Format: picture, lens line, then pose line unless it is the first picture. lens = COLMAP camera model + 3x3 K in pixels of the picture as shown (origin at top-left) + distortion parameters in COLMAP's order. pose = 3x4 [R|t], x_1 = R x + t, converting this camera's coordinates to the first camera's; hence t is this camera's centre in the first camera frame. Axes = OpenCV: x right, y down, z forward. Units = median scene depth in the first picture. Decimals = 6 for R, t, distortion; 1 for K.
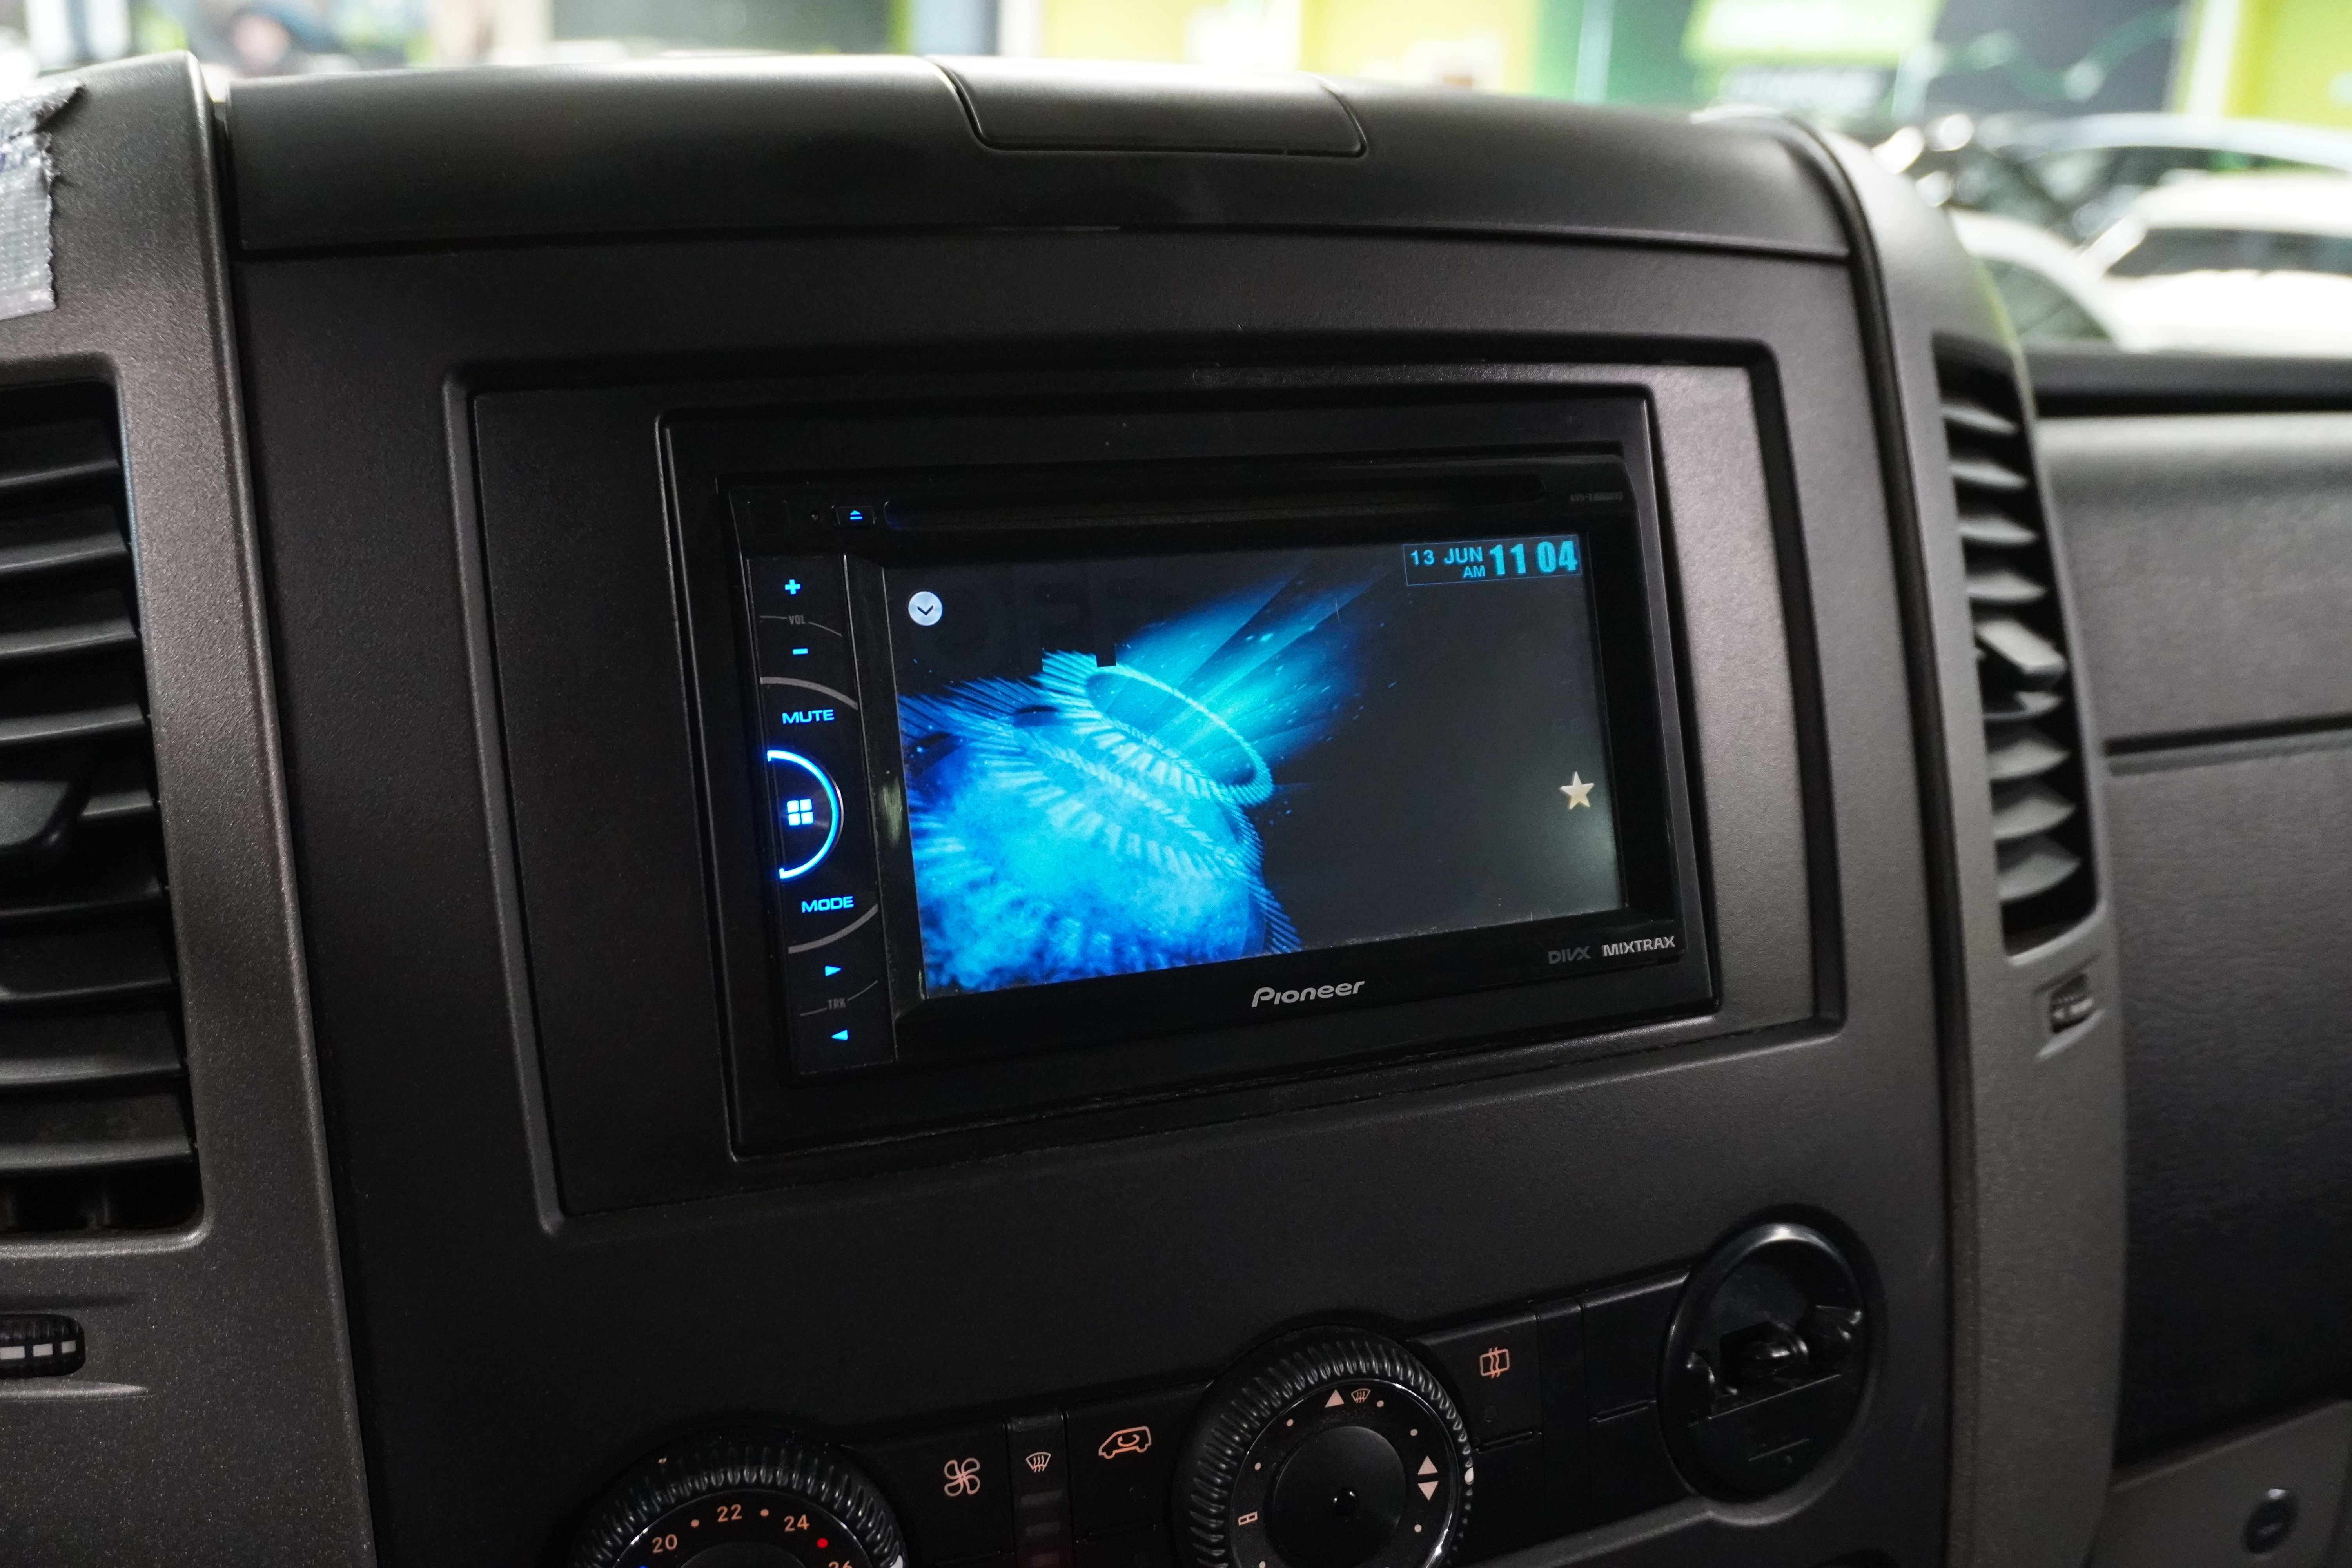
lens RADIAL K [[2182.8, 0, 1184.4], [0, 2182.8, 785.8], [0, 0, 1]] dist [-0.020831, 0.000000]
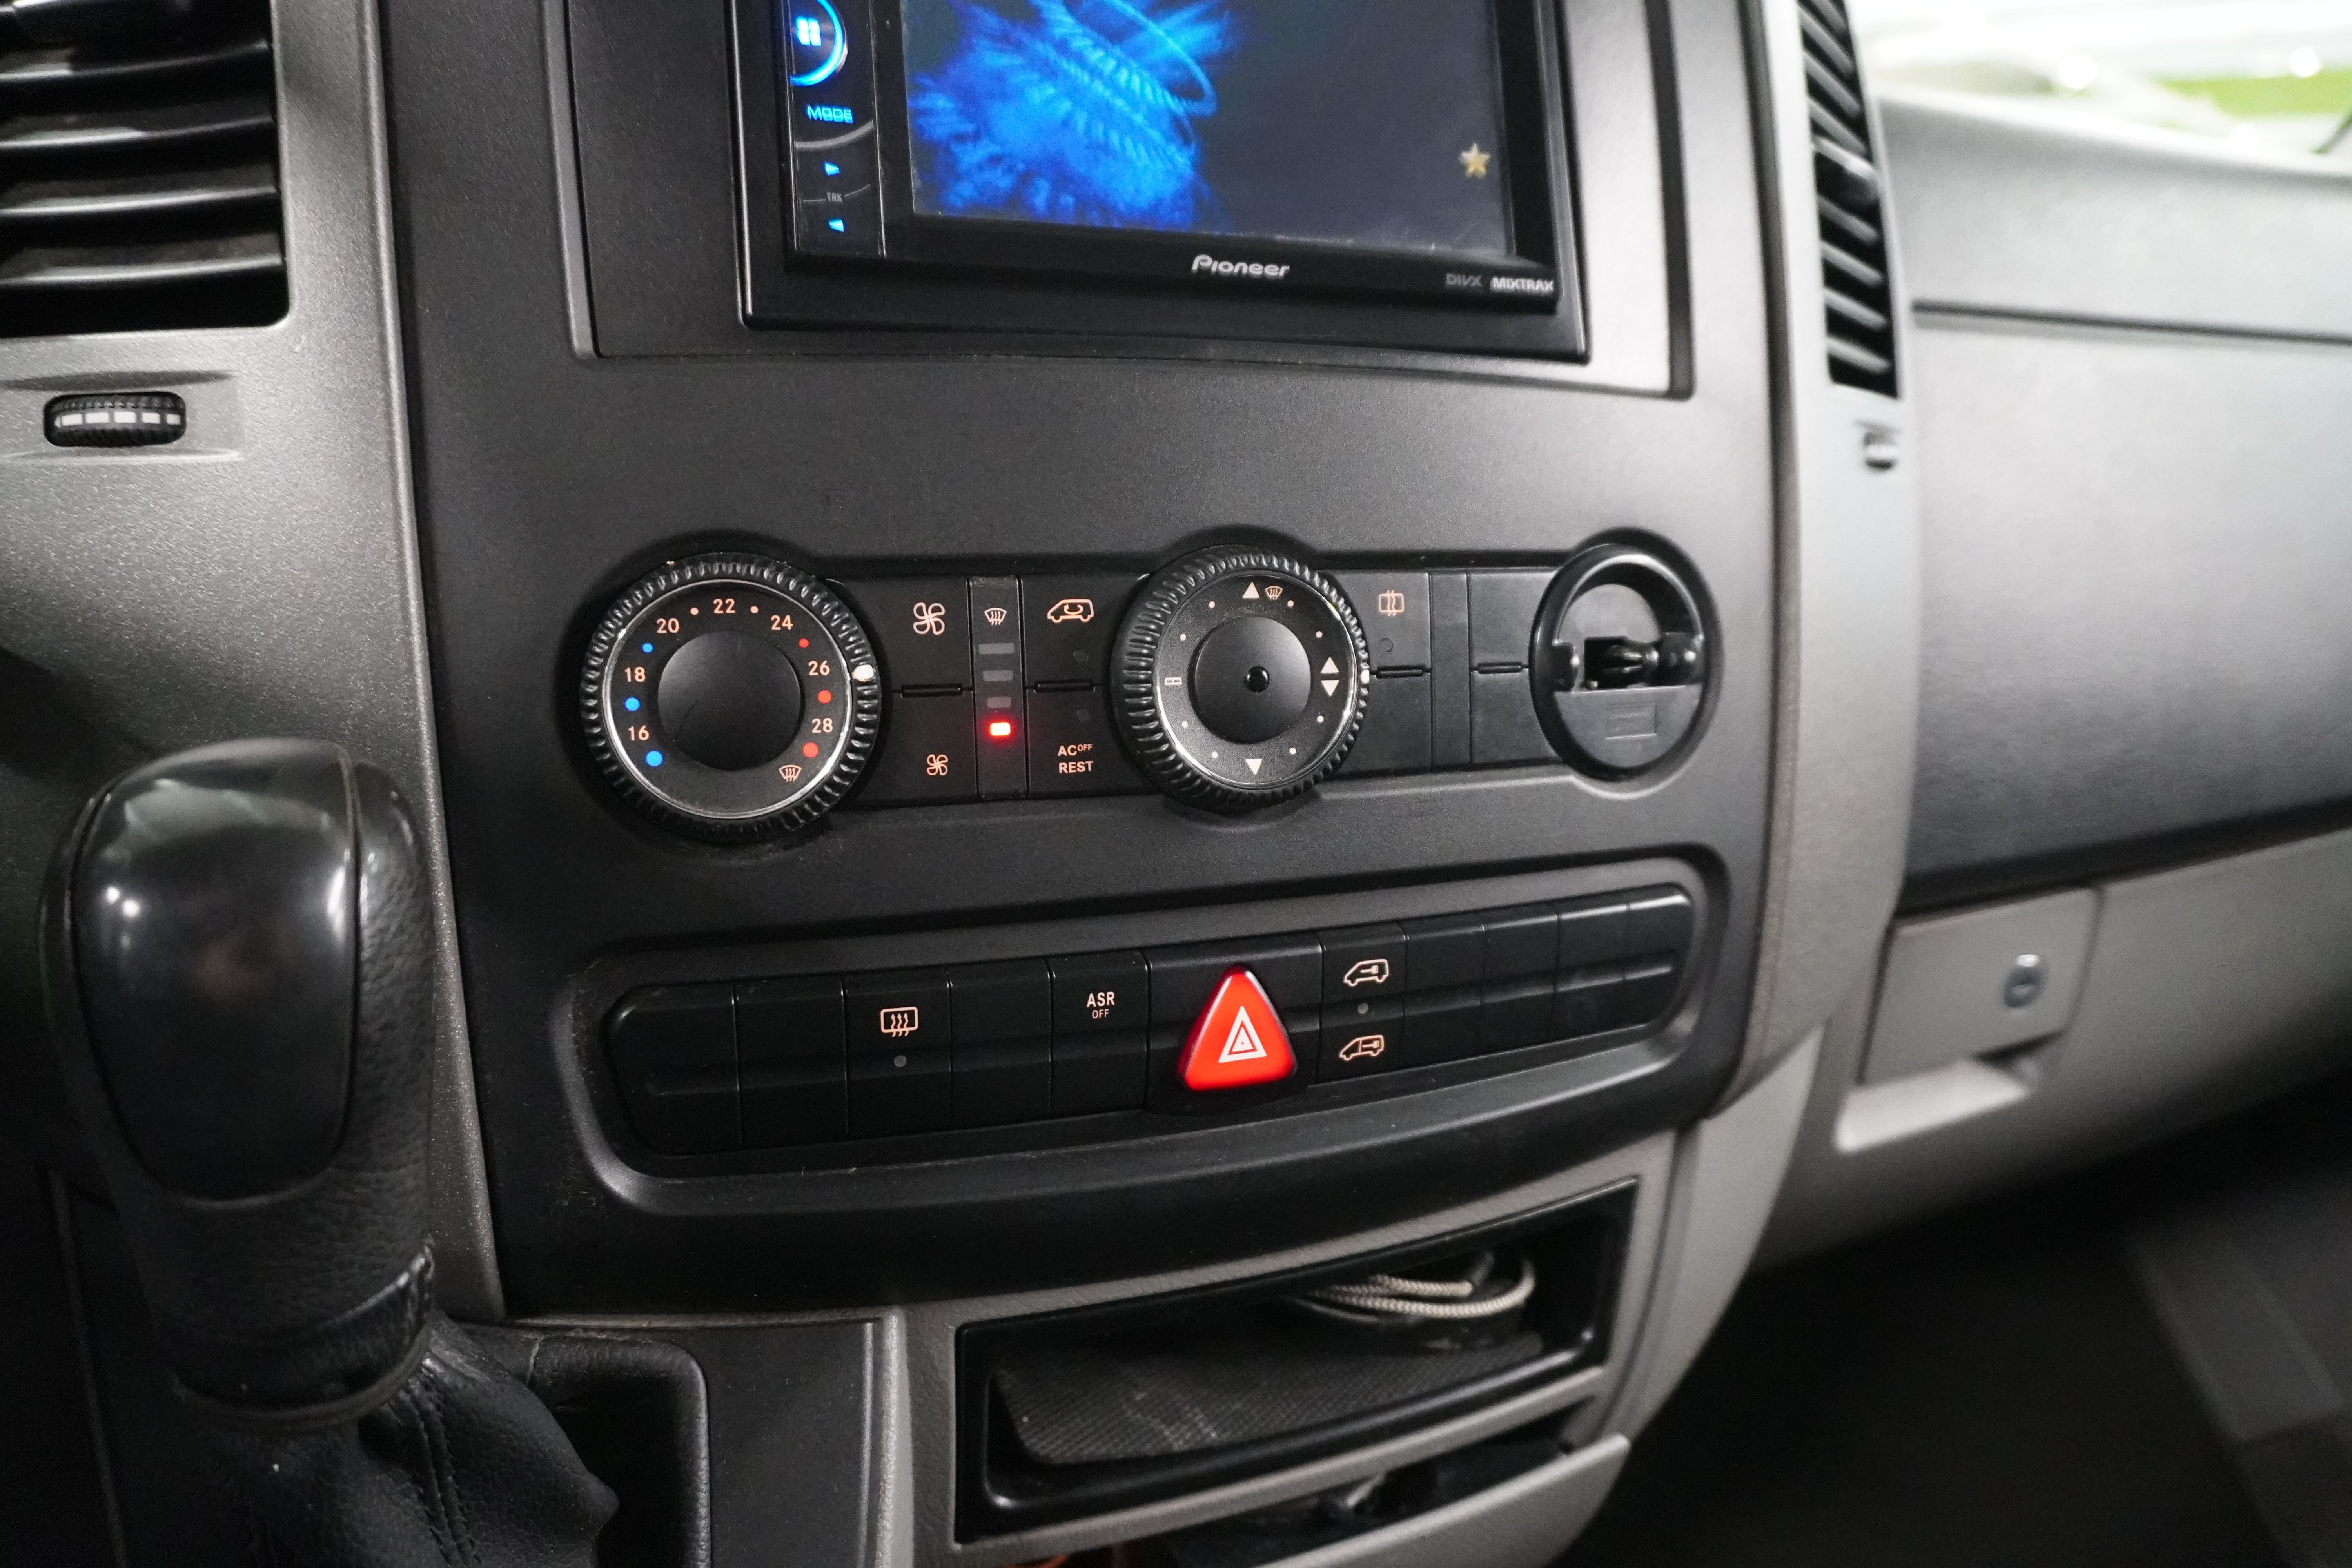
lens RADIAL K [[1532.6, 0, 1167.4], [0, 1532.6, 785.2], [0, 0, 1]] dist [-0.035881, 0.013766]
pose [[0.998761, 0.031792, -0.038276, 0.058585], [-0.031646, 0.999489, 0.004419, 0.382113], [0.038397, -0.003202, 0.999257, 0.168806]]
